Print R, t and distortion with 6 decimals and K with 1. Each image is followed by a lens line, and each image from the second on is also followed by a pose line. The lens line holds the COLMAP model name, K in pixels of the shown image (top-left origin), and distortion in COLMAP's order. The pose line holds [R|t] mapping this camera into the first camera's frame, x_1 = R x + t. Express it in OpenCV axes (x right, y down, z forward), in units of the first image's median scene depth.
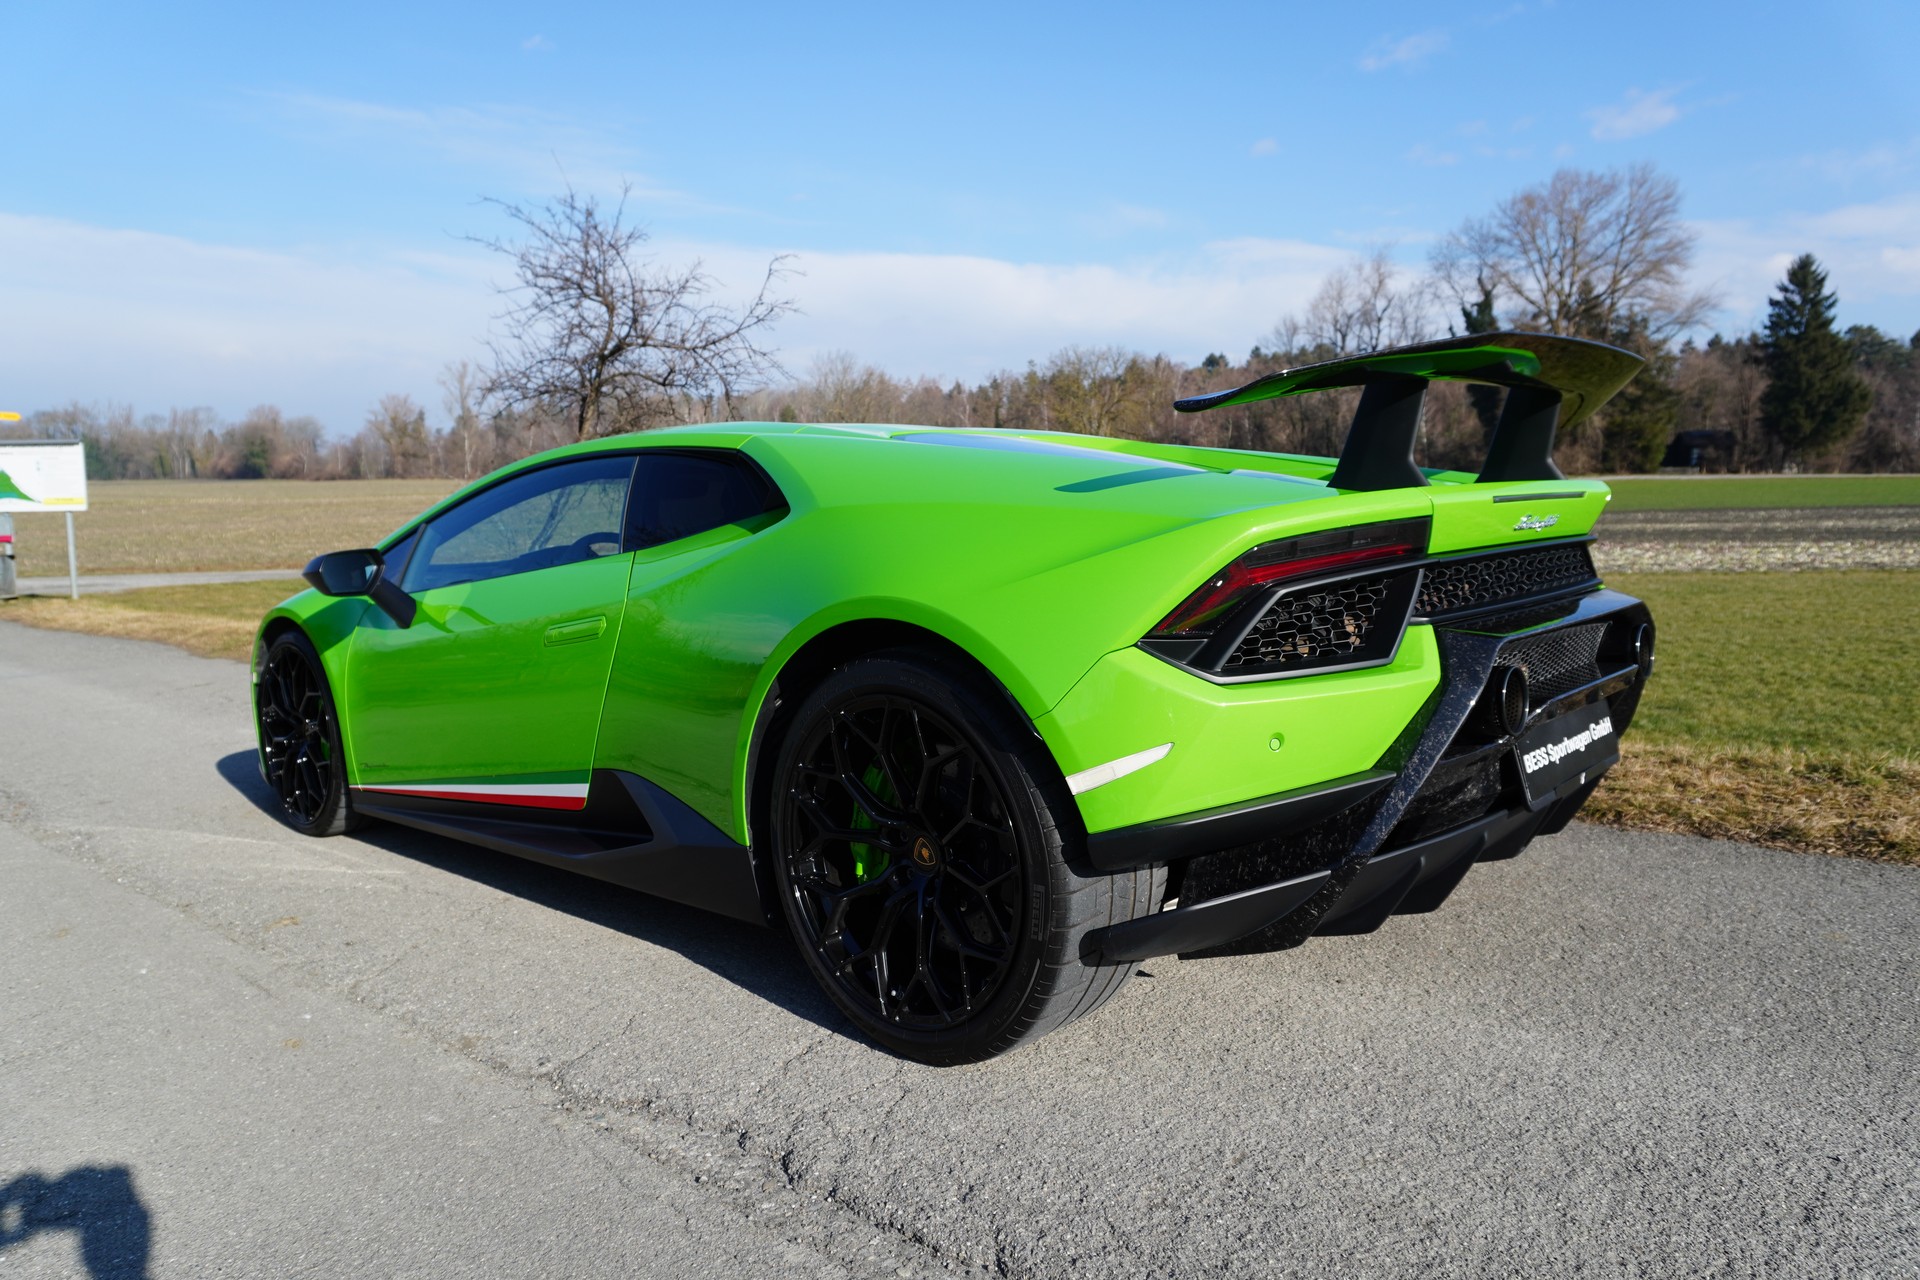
lens RADIAL K [[1279.1, 0, 963.7], [0, 1279.1, 635.7], [0, 0, 1]] dist [-0.046836, 0.032977]
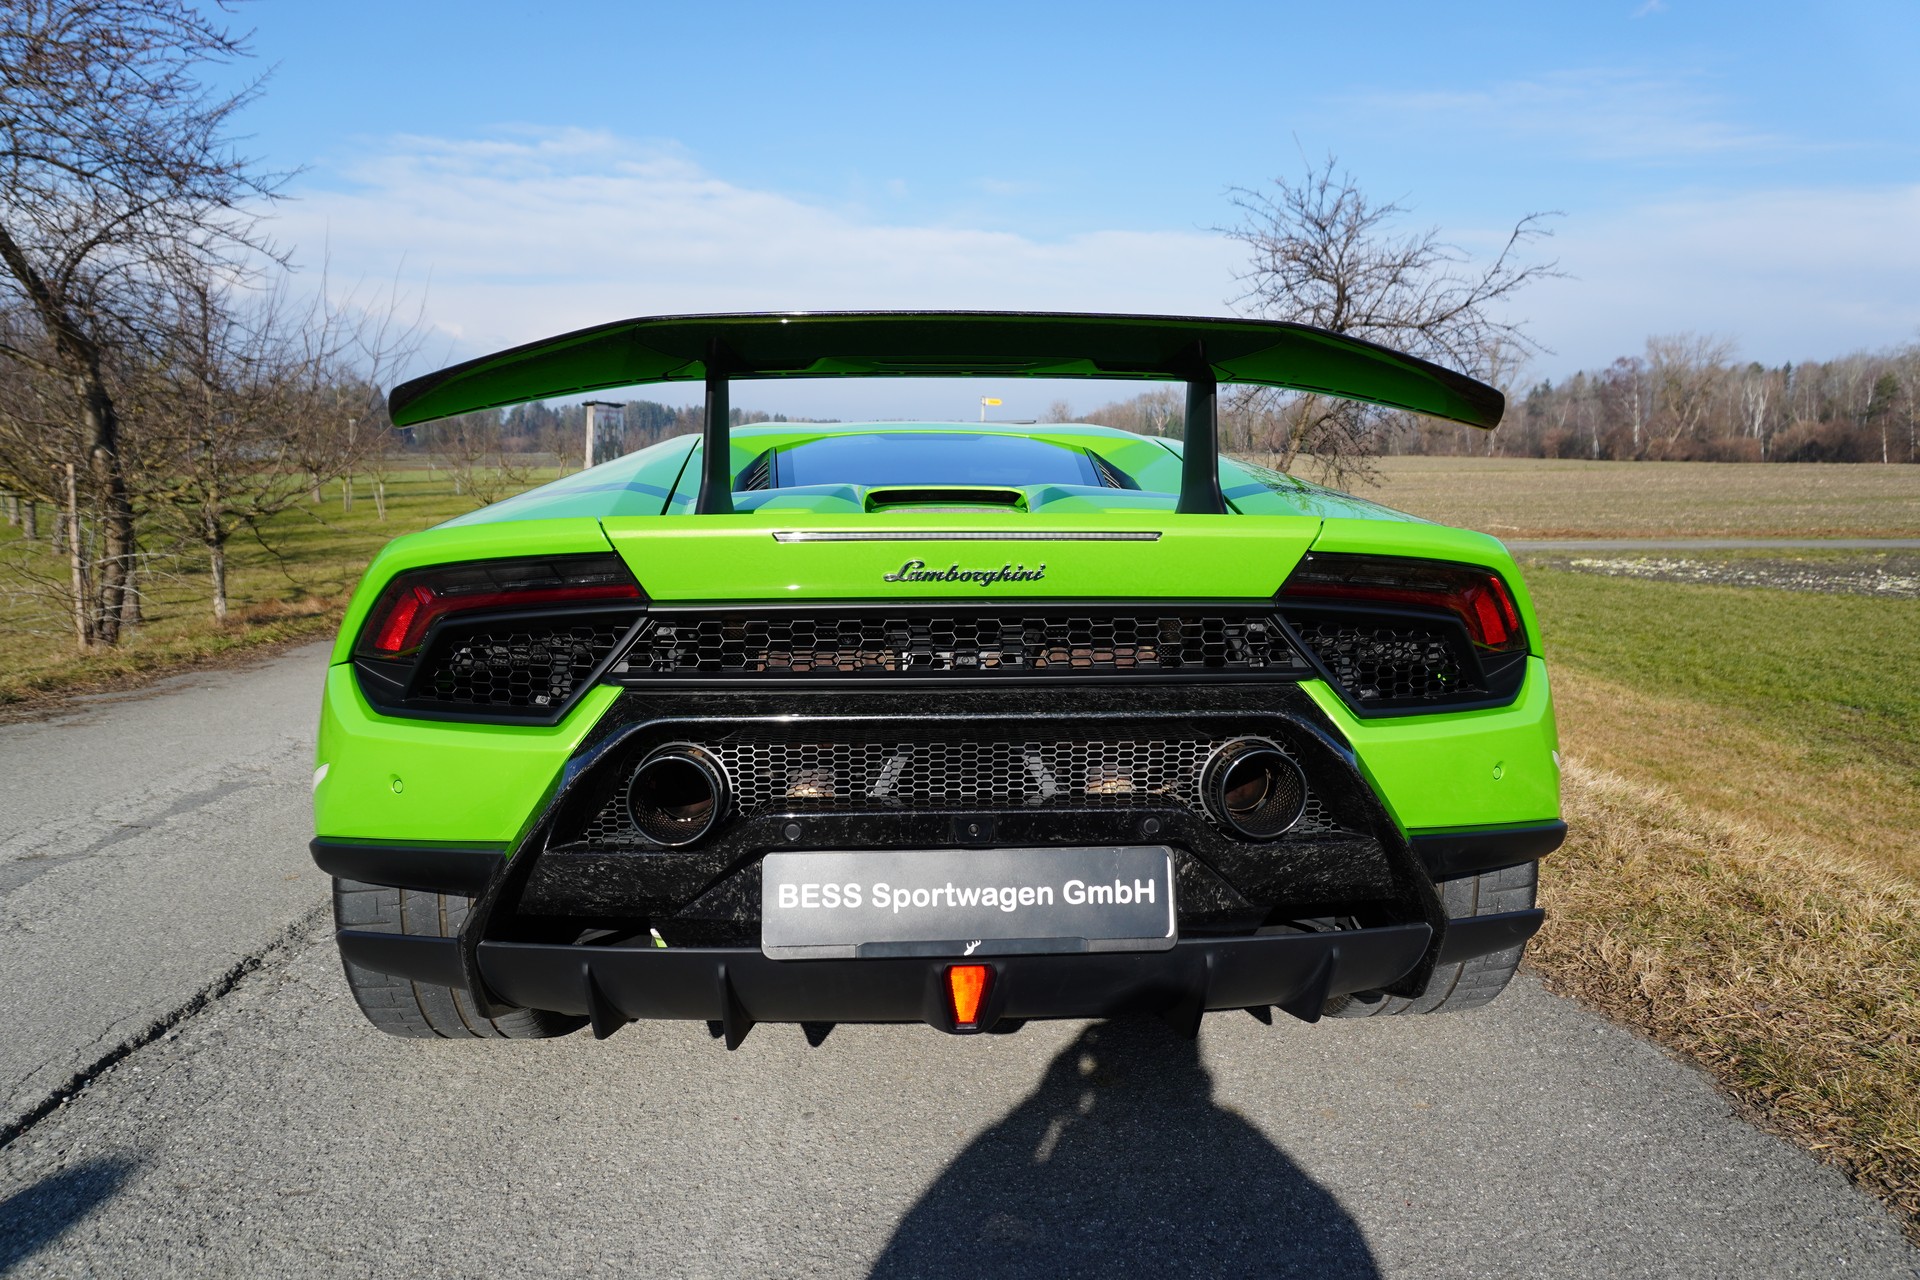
lens RADIAL K [[1279.1, 0, 963.7], [0, 1279.1, 635.7], [0, 0, 1]] dist [-0.046836, 0.032977]
pose [[0.725038, 0.109761, -0.679906, 1.009026], [-0.097817, 0.993622, 0.056095, -0.101498], [0.681727, 0.025835, 0.731150, 0.522501]]
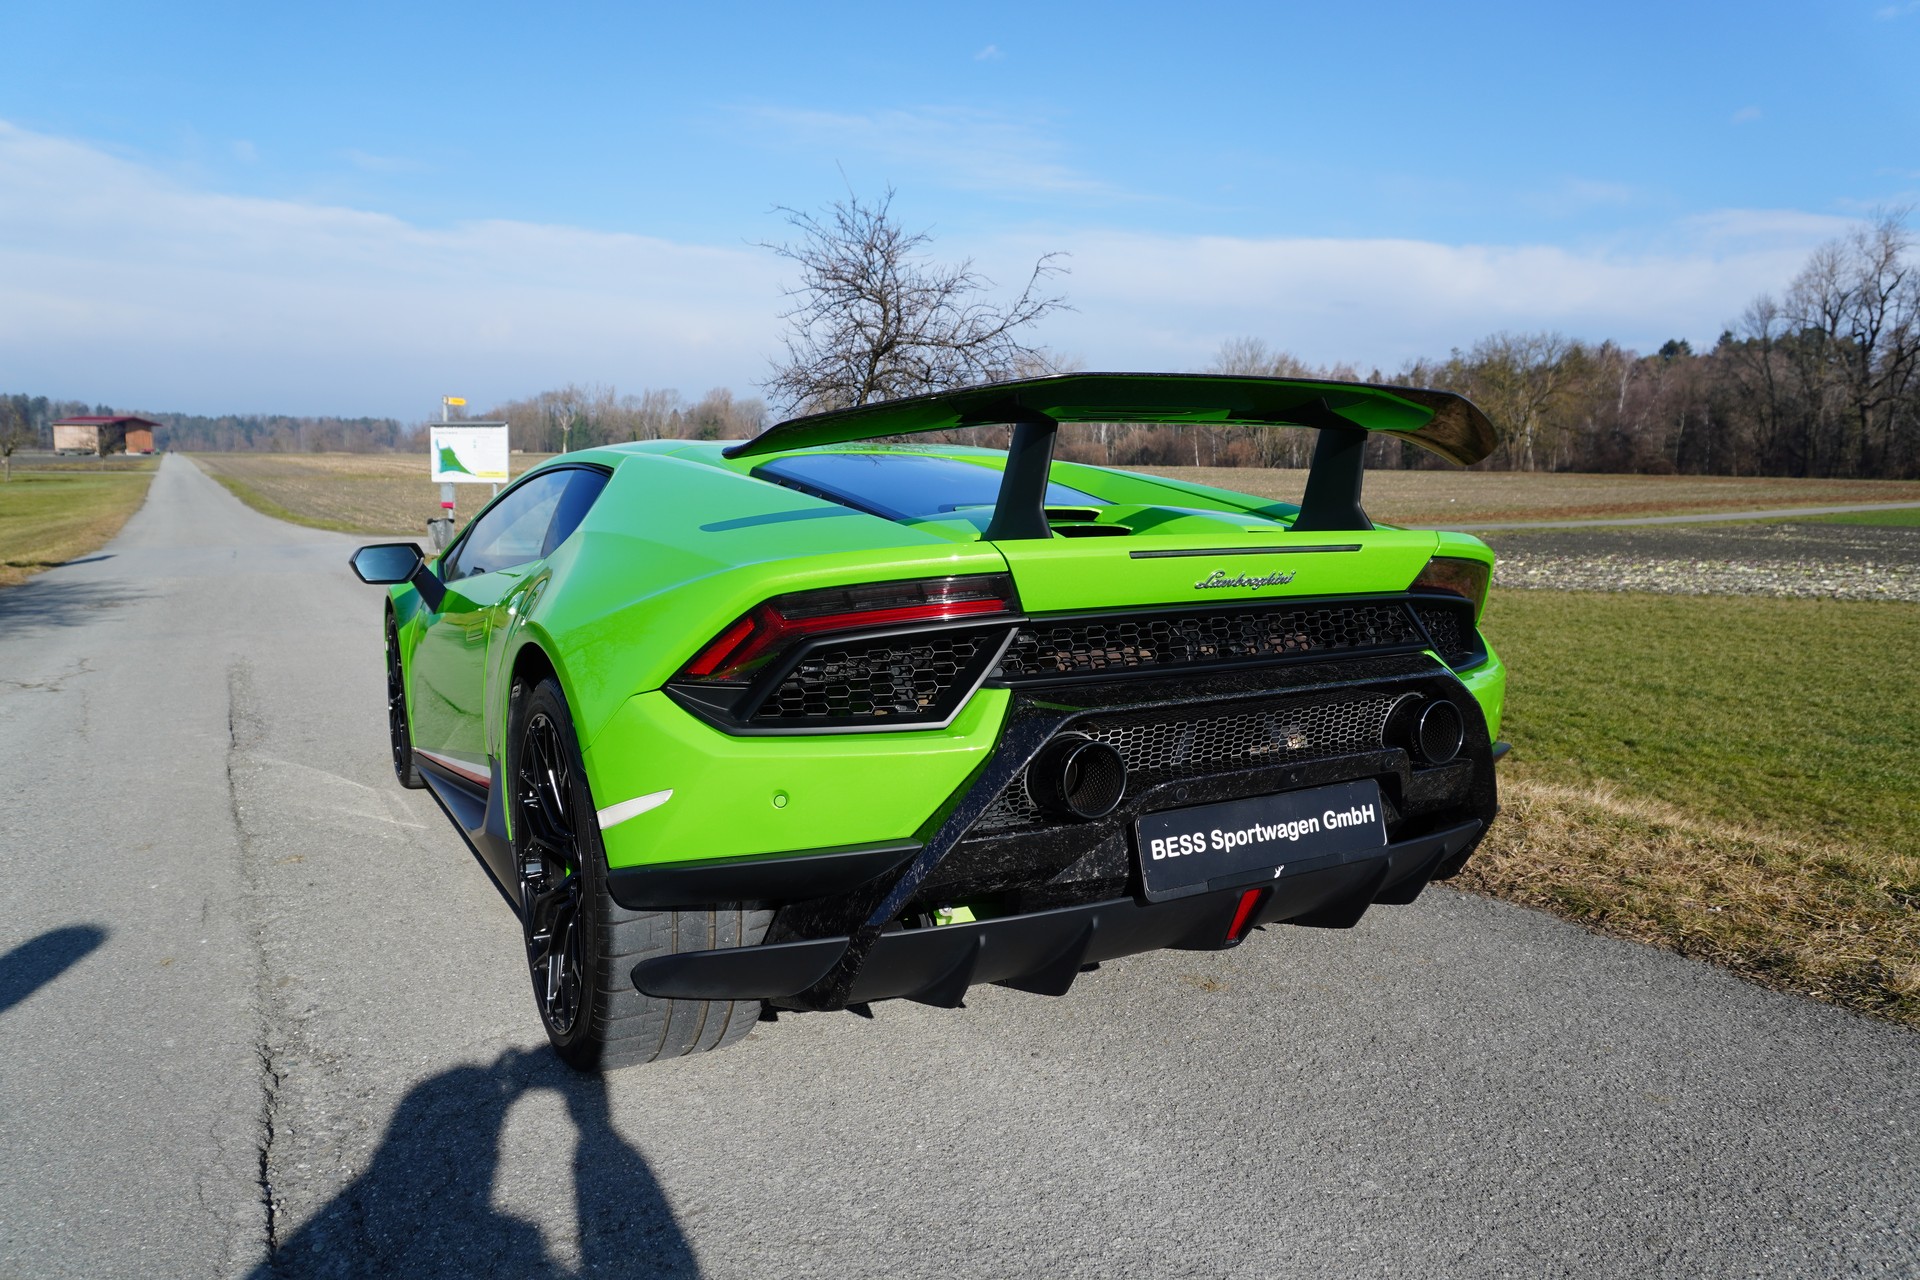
lens RADIAL K [[1279.1, 0, 963.7], [0, 1279.1, 635.7], [0, 0, 1]] dist [-0.046836, 0.032977]
pose [[0.951925, 0.062866, -0.299812, 0.576244], [-0.059964, 0.998022, 0.018882, -0.059274], [0.300406, 0.000003, 0.953811, 0.094164]]
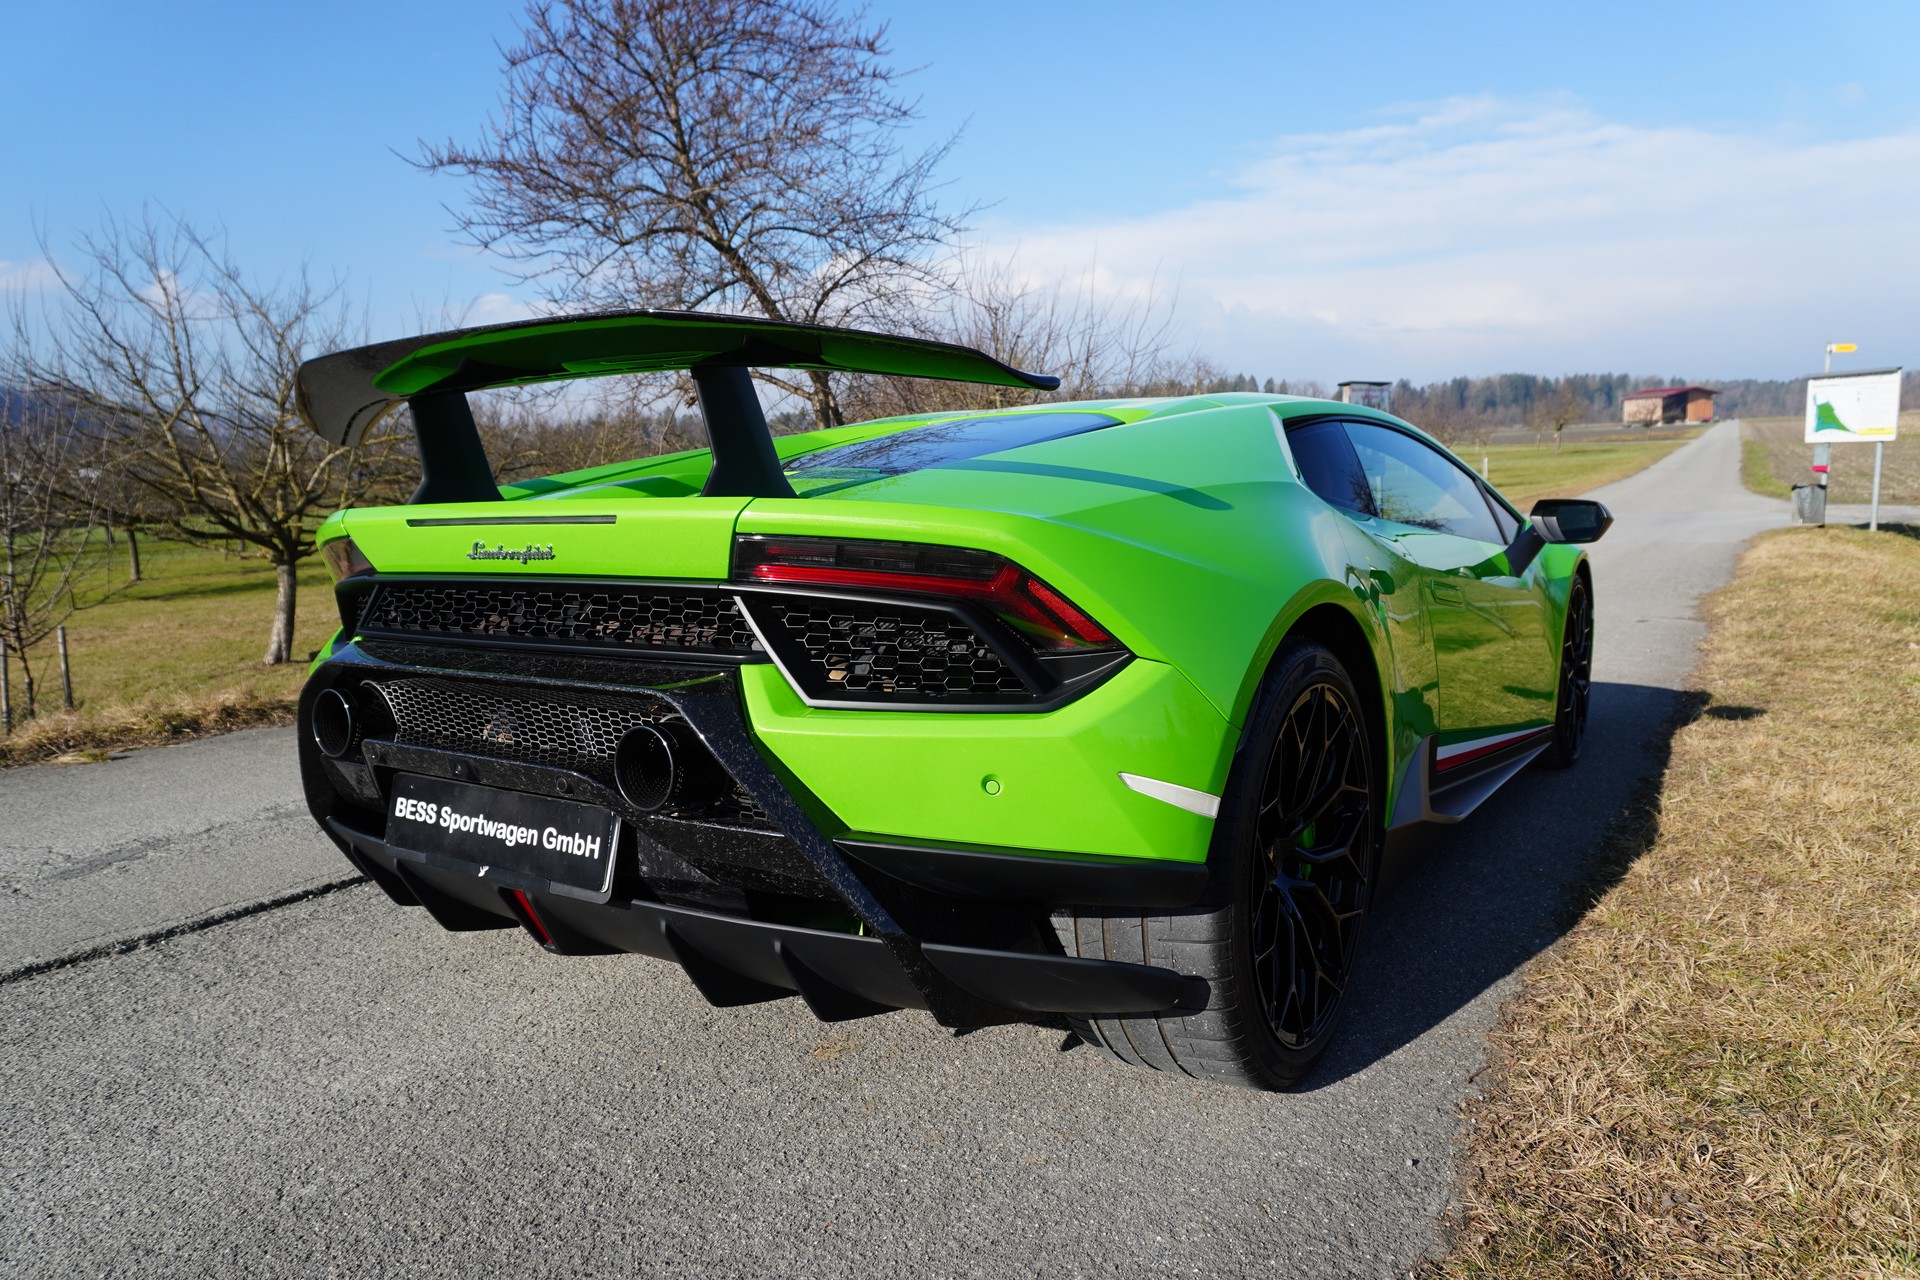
lens RADIAL K [[1279.1, 0, 963.7], [0, 1279.1, 635.7], [0, 0, 1]] dist [-0.046836, 0.032977]
pose [[0.161628, 0.141387, -0.976671, 1.408876], [-0.079518, 0.988331, 0.129915, -0.178791], [0.983643, 0.056665, 0.170985, 1.241680]]
